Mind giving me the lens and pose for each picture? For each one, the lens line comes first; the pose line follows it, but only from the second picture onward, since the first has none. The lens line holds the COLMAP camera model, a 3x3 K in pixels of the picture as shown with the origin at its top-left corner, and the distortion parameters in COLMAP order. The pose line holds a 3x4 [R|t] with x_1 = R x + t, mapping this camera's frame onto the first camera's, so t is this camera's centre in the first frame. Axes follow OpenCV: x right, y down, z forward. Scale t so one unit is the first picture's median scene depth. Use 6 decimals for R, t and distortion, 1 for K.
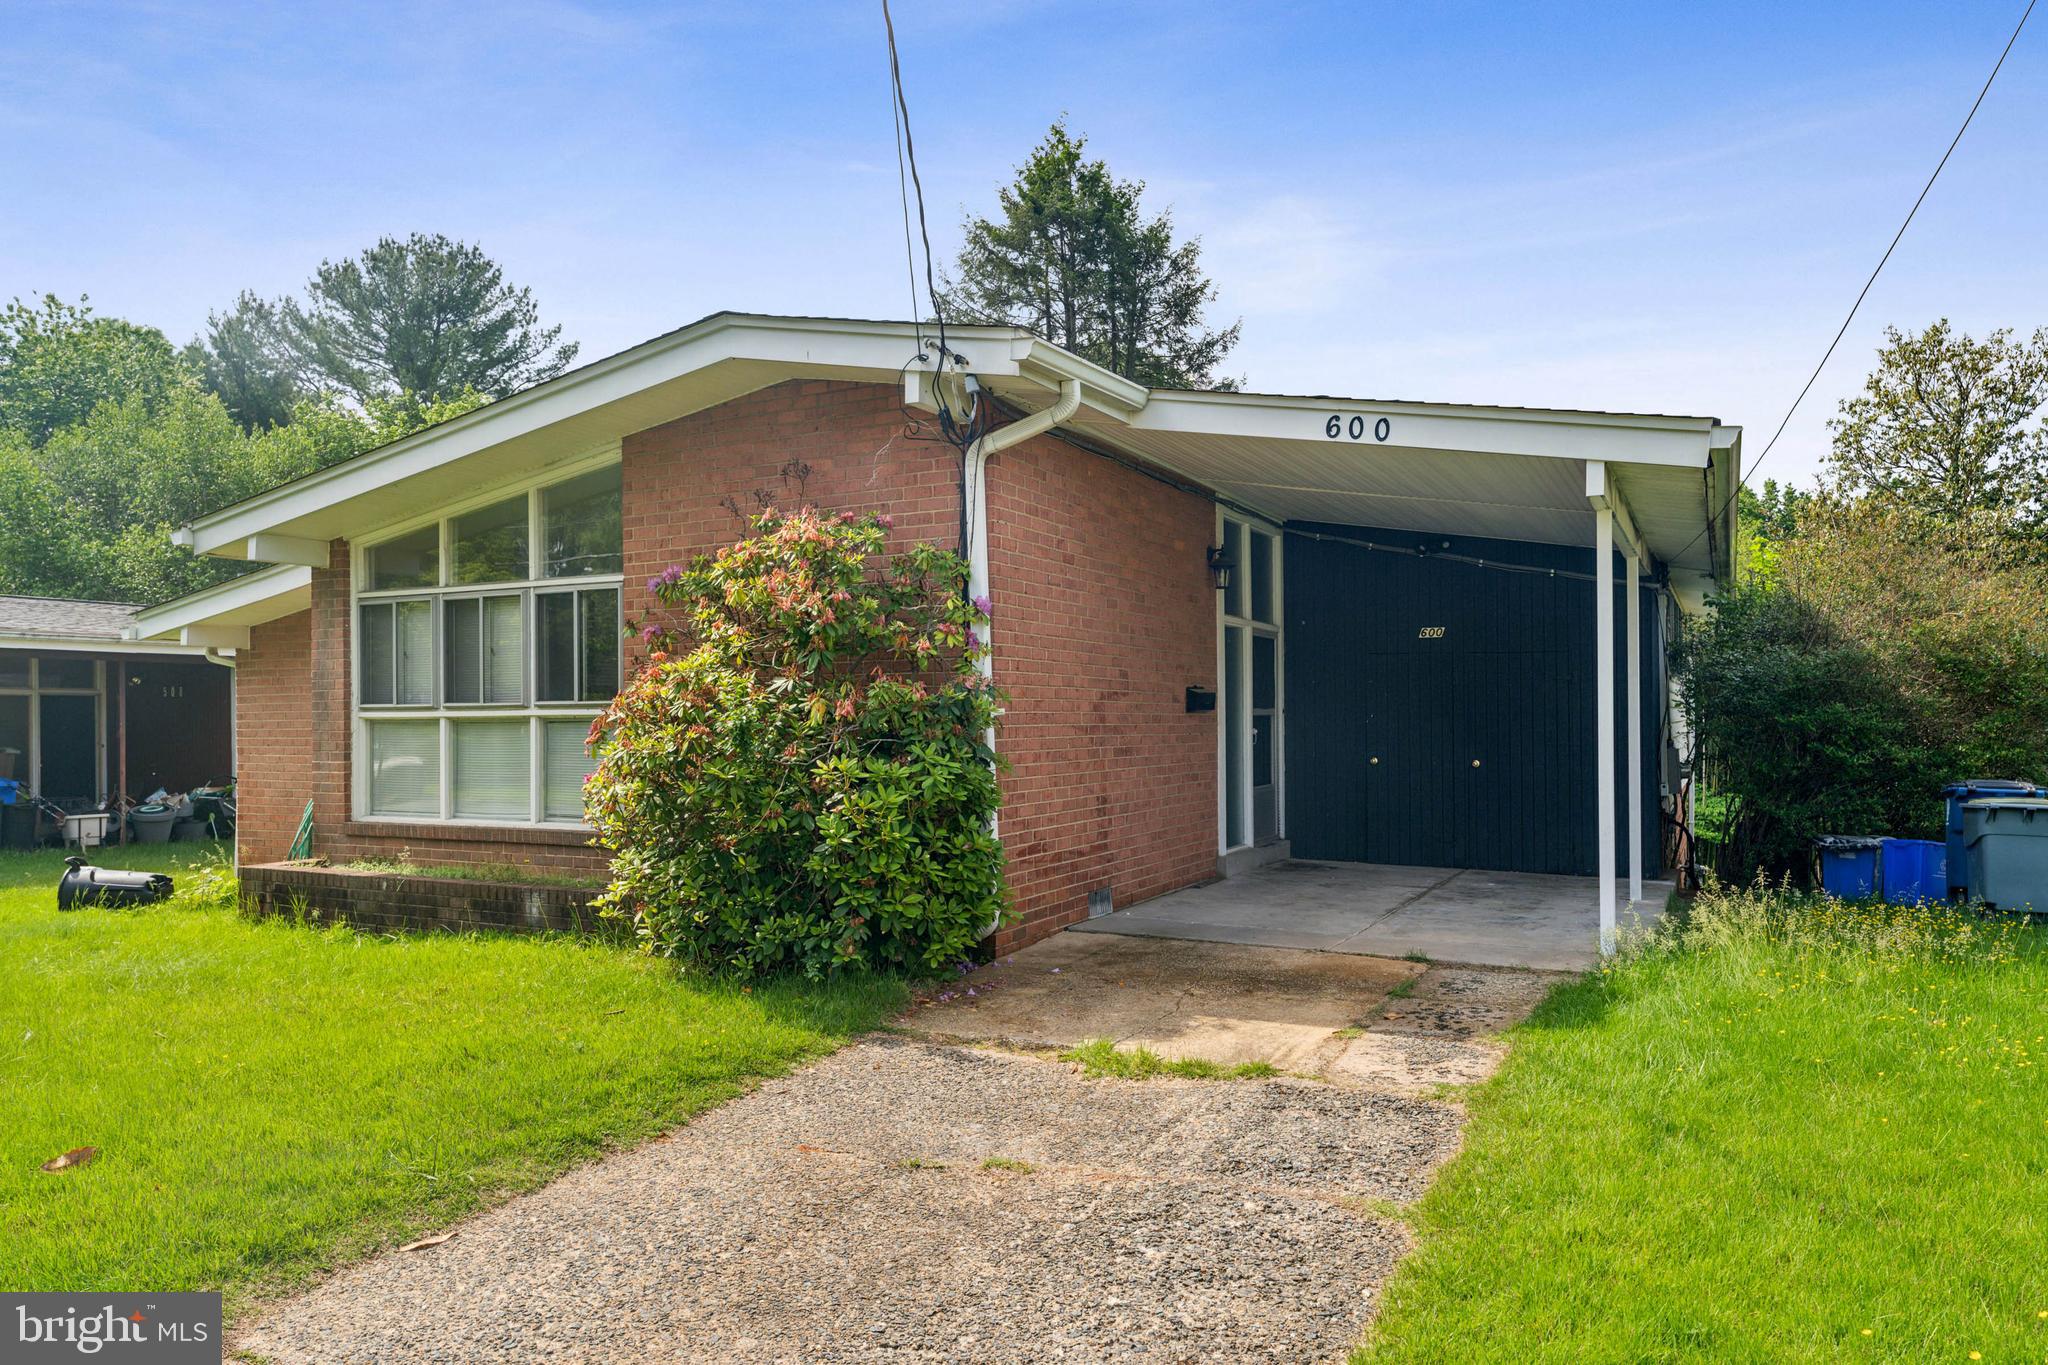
lens RADIAL K [[1378.5, 0, 1017.7], [0, 1378.5, 713.5], [0, 0, 1]] dist [-0.005801, -0.000658]
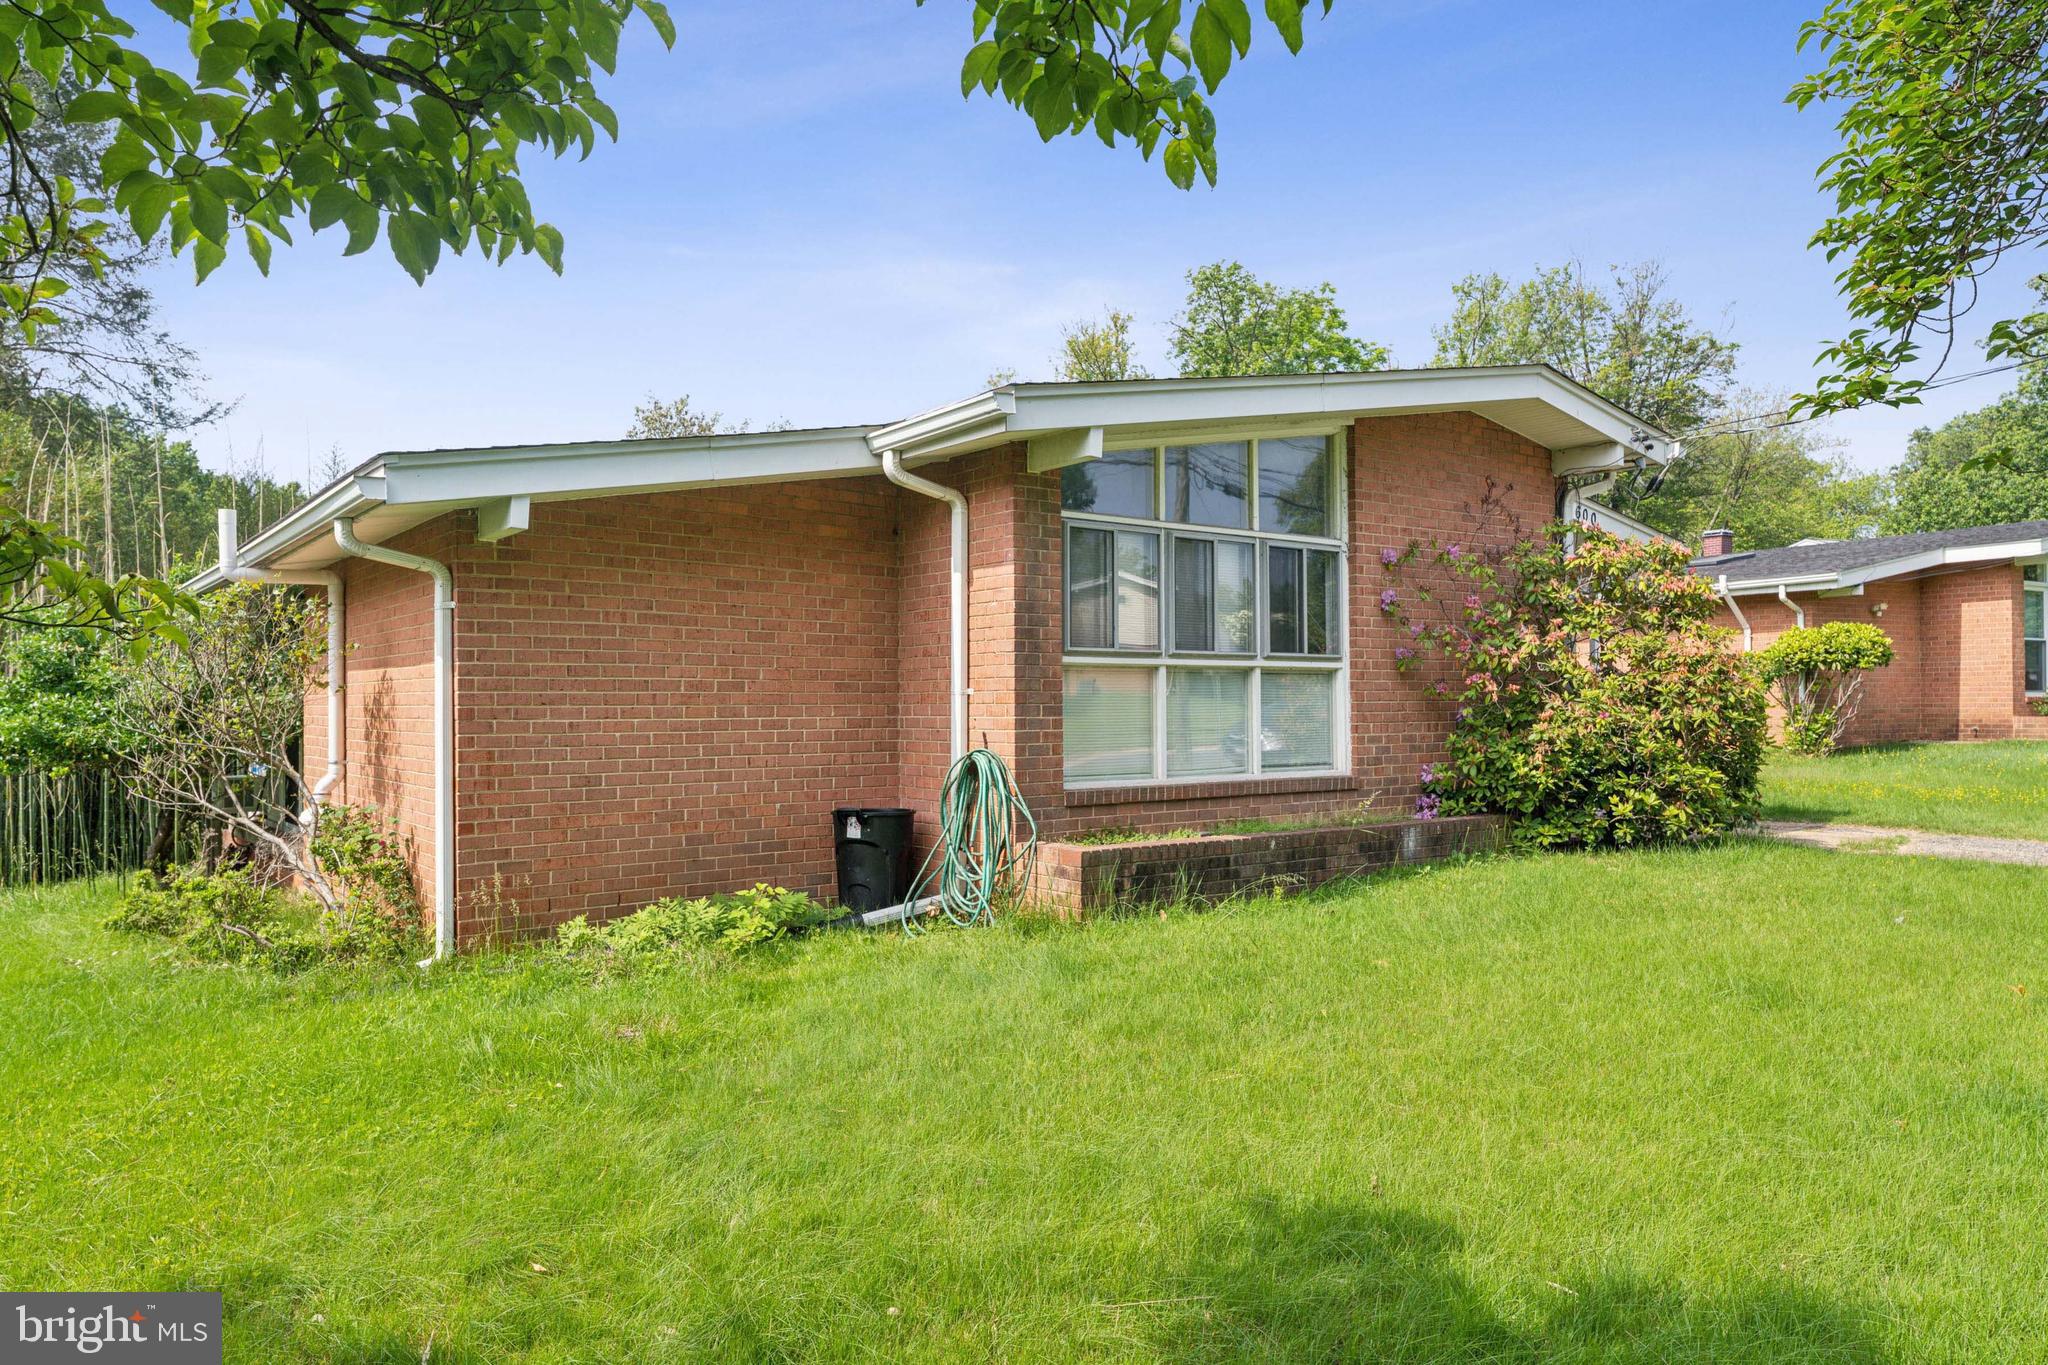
lens RADIAL K [[1378.5, 0, 1017.7], [0, 1378.5, 713.5], [0, 0, 1]] dist [-0.005801, -0.000658]
pose [[0.437384, 0.001017, 0.899274, -1.321563], [-0.001343, 0.999999, -0.000478, 0.035915], [-0.899274, -0.000999, 0.437385, 0.719538]]
